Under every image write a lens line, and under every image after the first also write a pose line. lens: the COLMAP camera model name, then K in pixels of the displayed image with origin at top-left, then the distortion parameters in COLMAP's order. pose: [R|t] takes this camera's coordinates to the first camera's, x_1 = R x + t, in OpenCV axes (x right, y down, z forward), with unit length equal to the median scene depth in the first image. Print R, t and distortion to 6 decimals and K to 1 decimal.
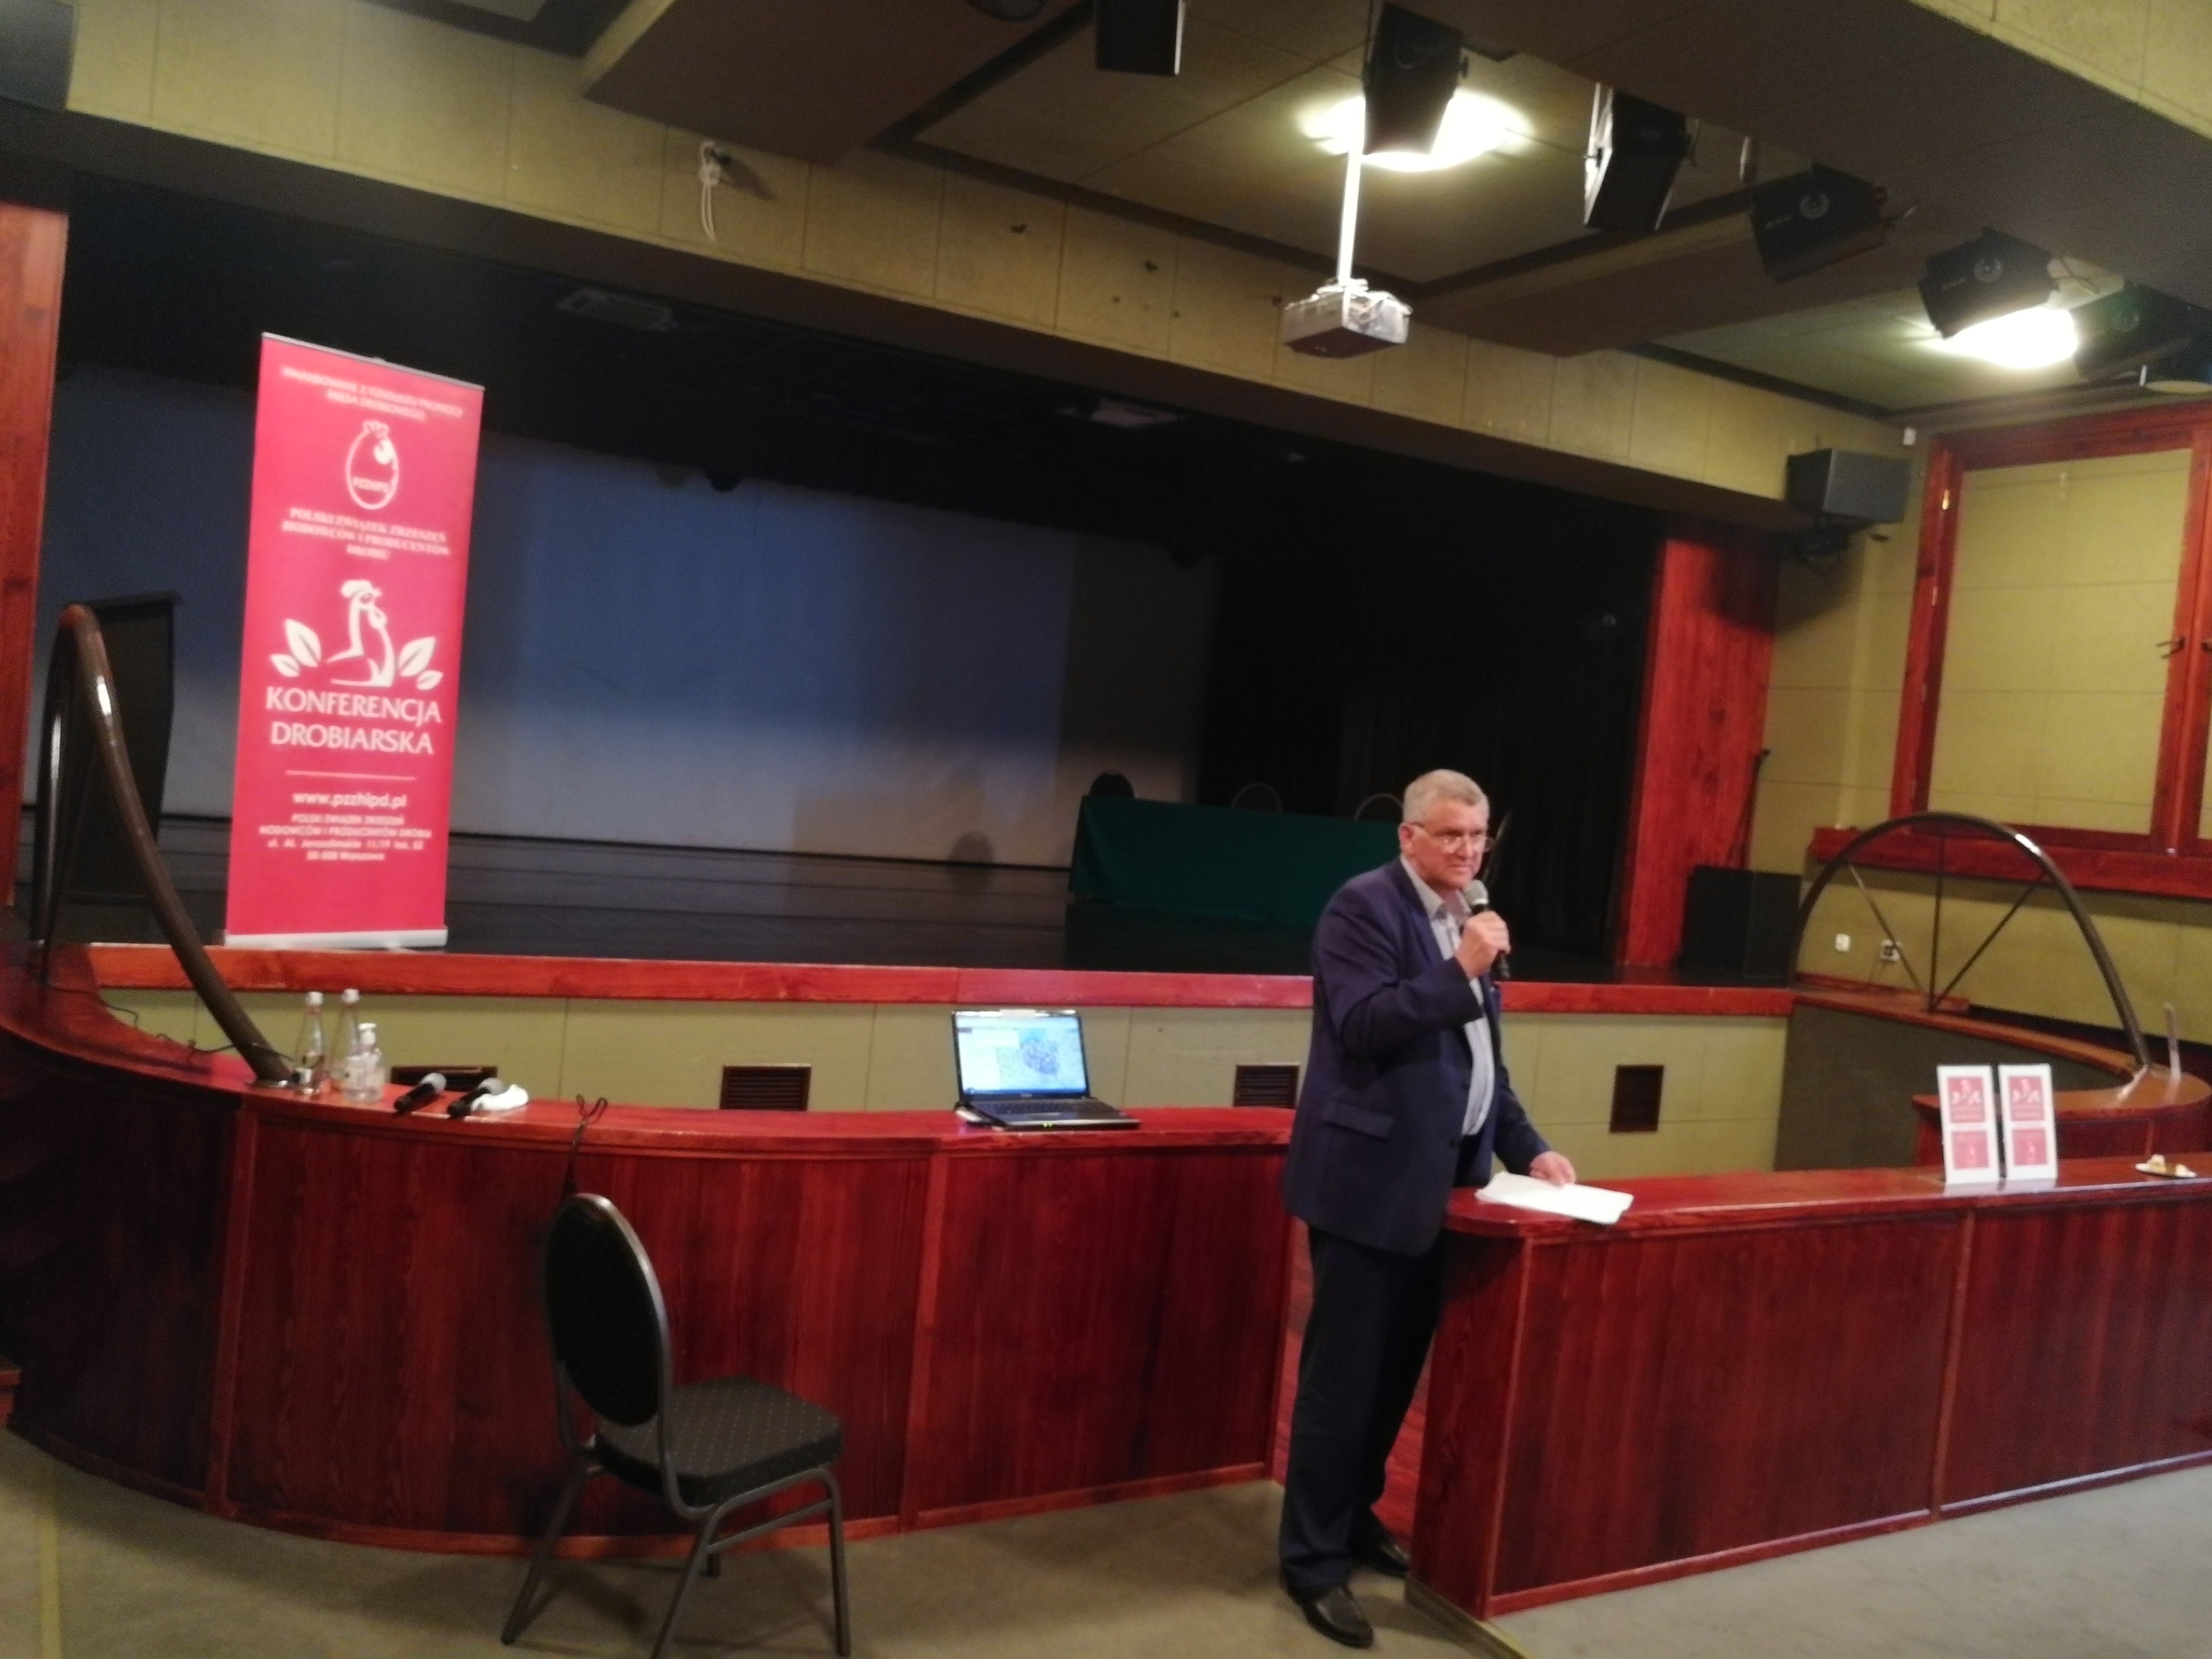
lens RADIAL K [[1816.4, 0, 1118.6], [0, 1816.4, 831.2], [0, 0, 1]] dist [0.041932, -0.052355]
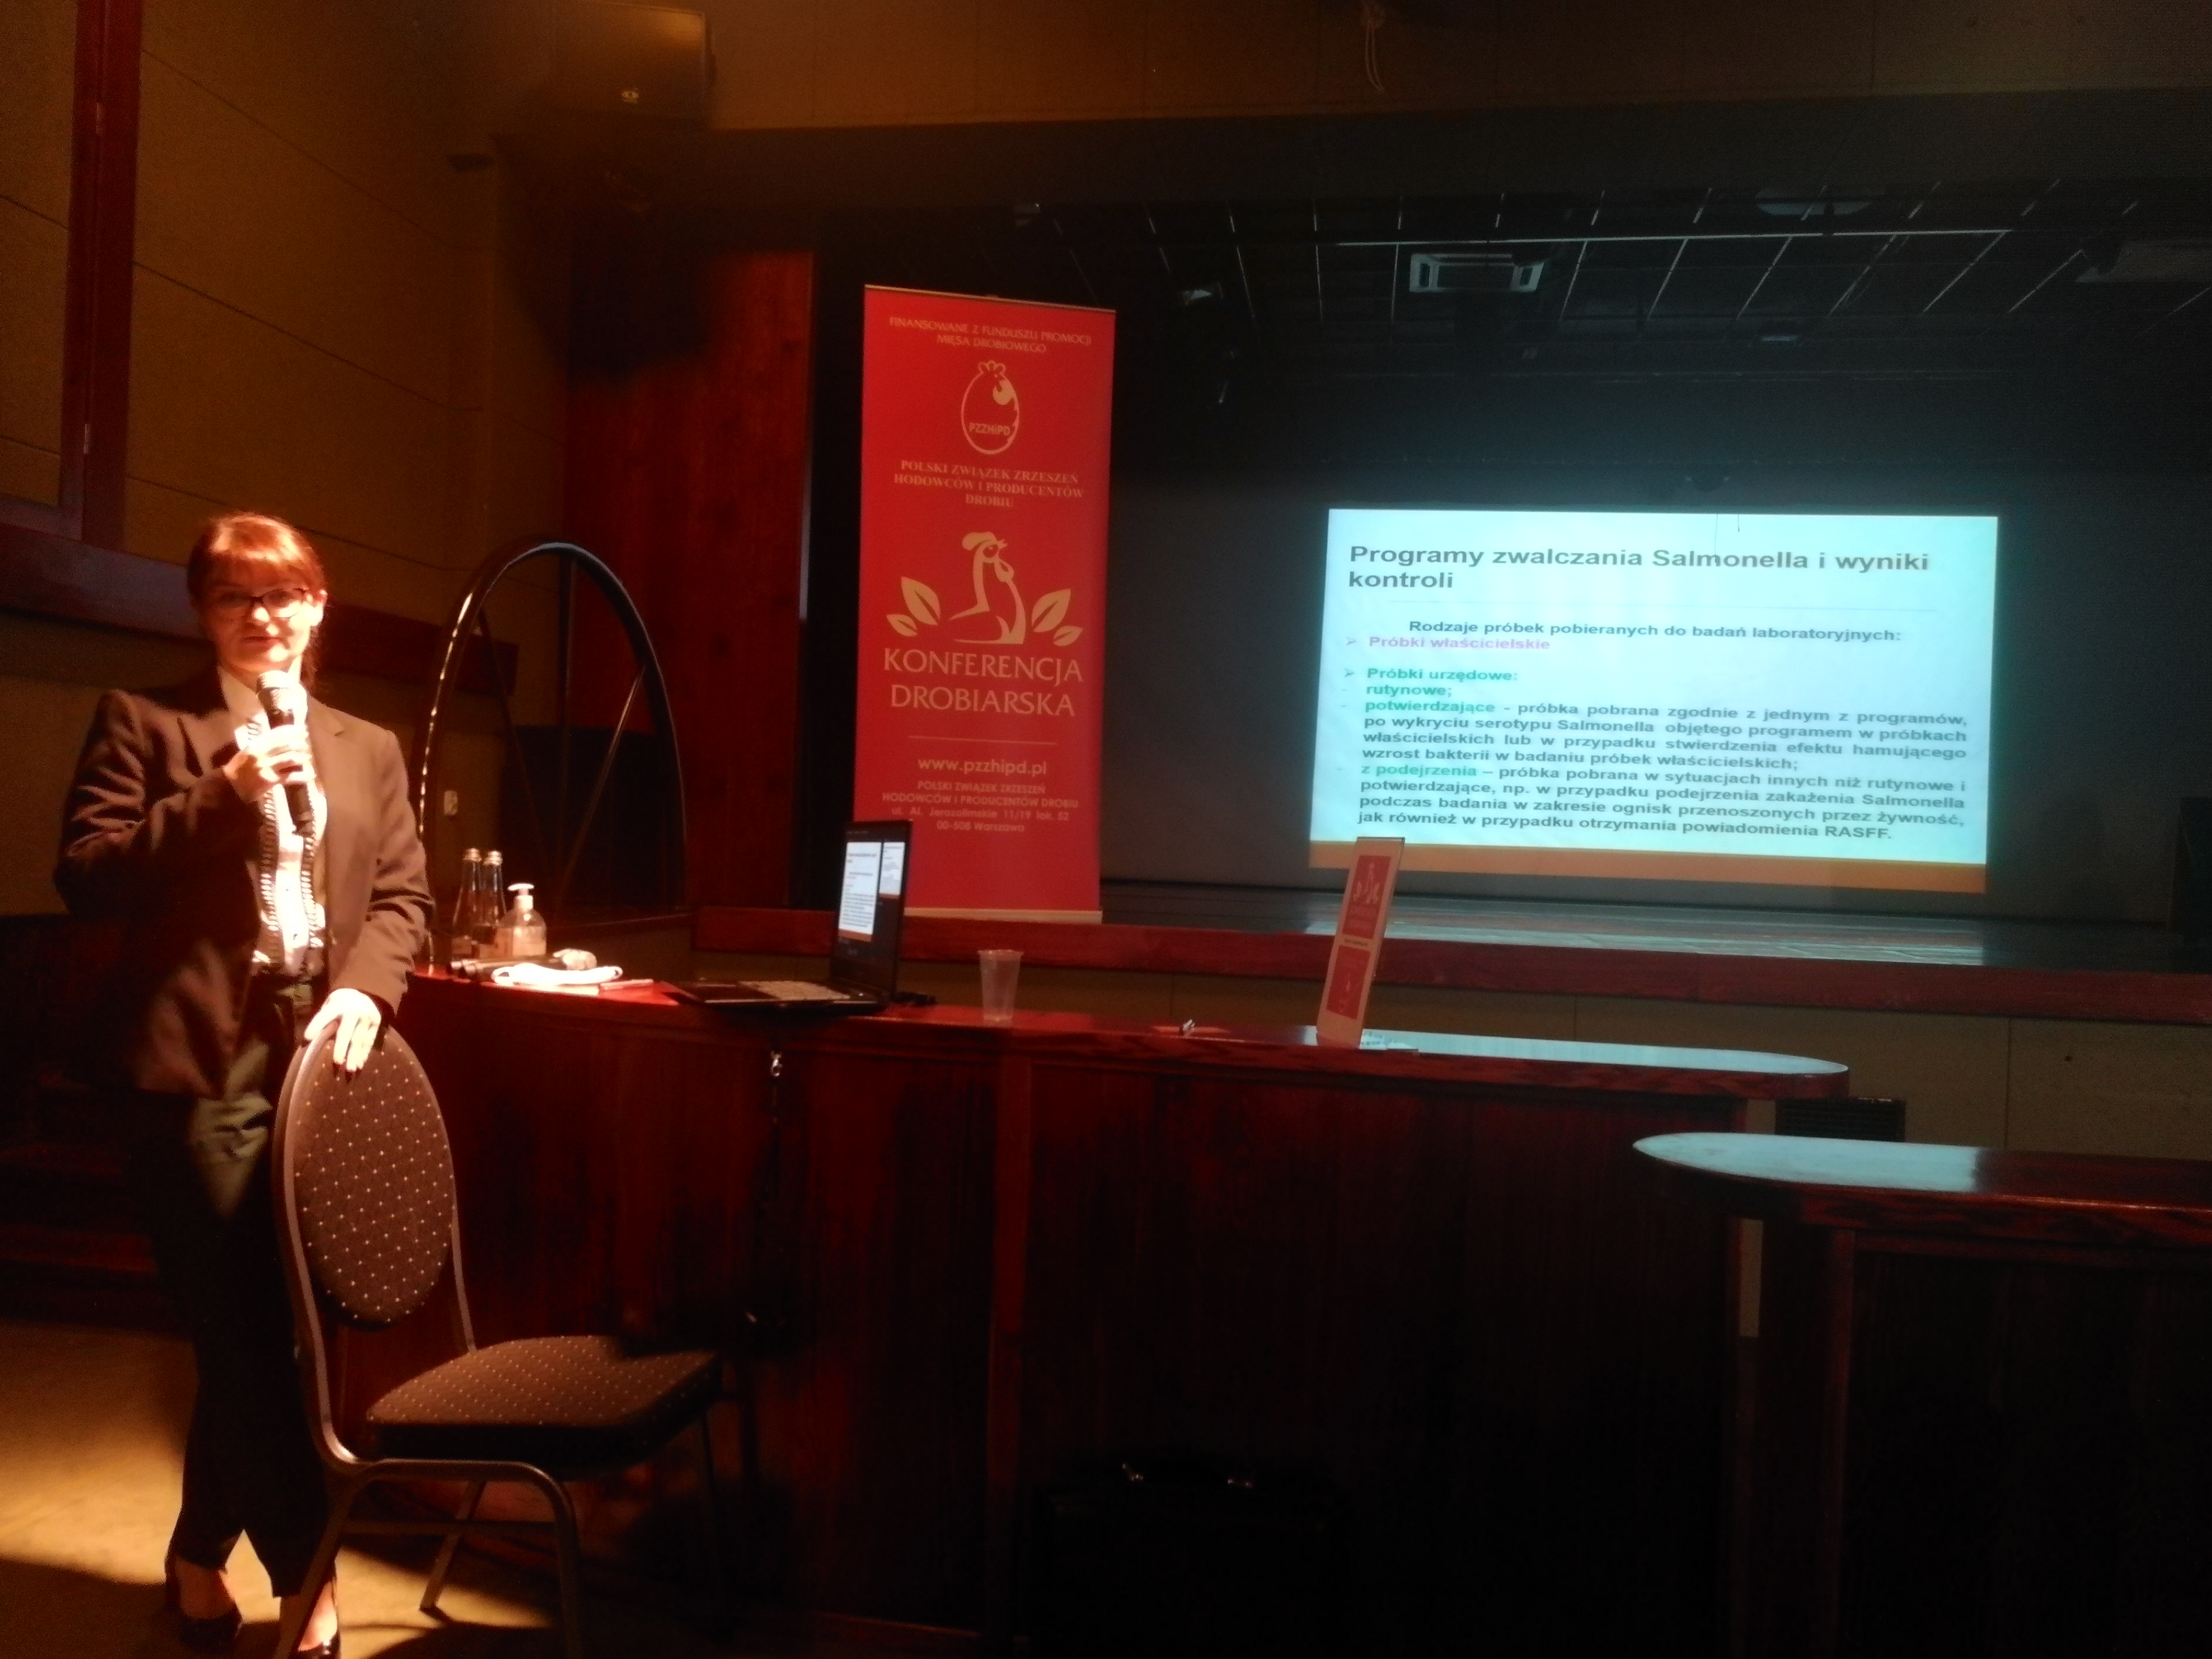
lens RADIAL K [[1809.7, 0, 1112.6], [0, 1809.7, 849.9], [0, 0, 1]] dist [0.037698, -0.043796]
pose [[0.772002, -0.059137, -0.632863, 0.215389], [0.015234, 0.997098, -0.074589, 0.095720], [0.635437, 0.047941, 0.770663, 0.329577]]
